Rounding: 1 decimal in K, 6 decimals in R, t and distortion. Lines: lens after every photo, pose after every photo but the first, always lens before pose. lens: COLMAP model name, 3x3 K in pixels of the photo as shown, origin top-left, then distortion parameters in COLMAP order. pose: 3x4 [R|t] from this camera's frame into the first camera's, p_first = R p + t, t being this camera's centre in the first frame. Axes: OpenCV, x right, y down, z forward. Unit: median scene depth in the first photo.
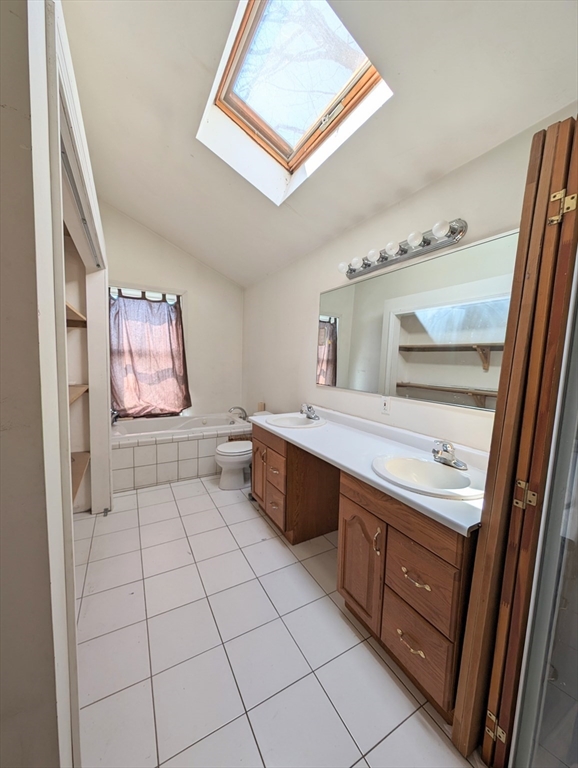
lens RADIAL K [[291.4, 0, 286.7], [0, 291.4, 385.2], [0, 0, 1]] dist [0.011534, -0.005932]
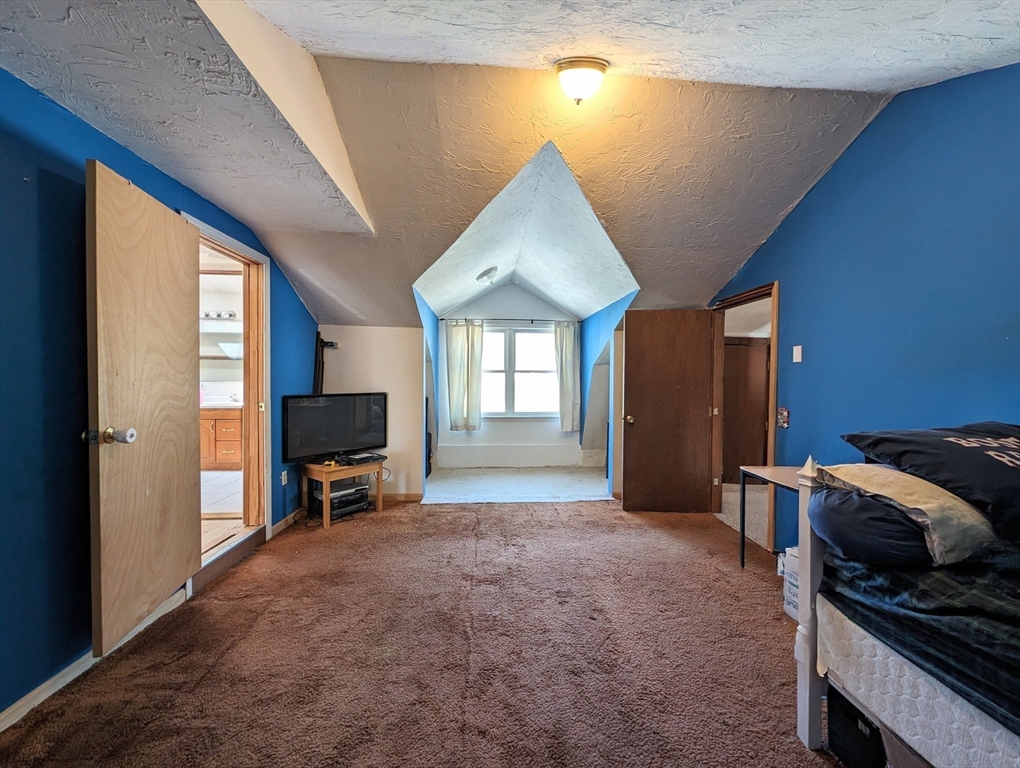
lens RADIAL K [[381.8, 0, 512.3], [0, 381.8, 383.8], [0, 0, 1]] dist [0.008784, 0.000030]
pose [[0.429966, -0.045903, 0.901677, -1.343622], [0.086258, 0.996227, 0.009584, 0.248298], [-0.898715, 0.073656, 0.432303, -2.470178]]
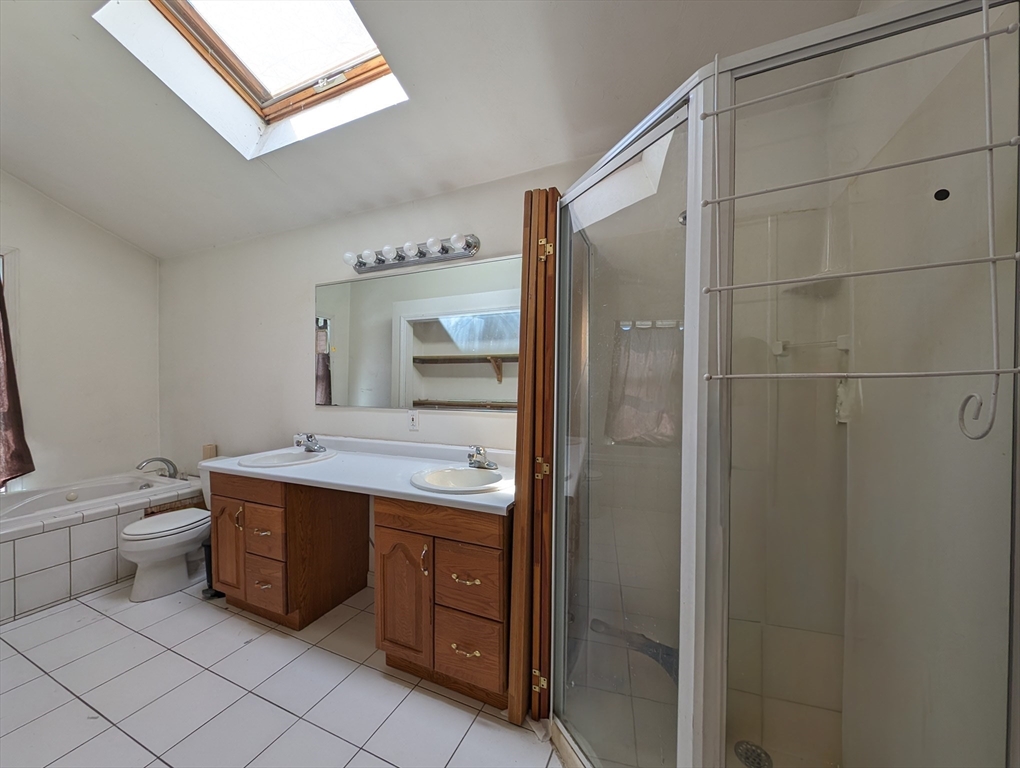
lens RADIAL K [[381.8, 0, 512.3], [0, 381.8, 383.8], [0, 0, 1]] dist [0.008784, 0.000030]
pose [[0.801315, -0.034803, 0.597229, -0.129245], [0.077428, 0.995943, -0.045849, 0.041006], [-0.593211, 0.082982, 0.800759, -0.135617]]
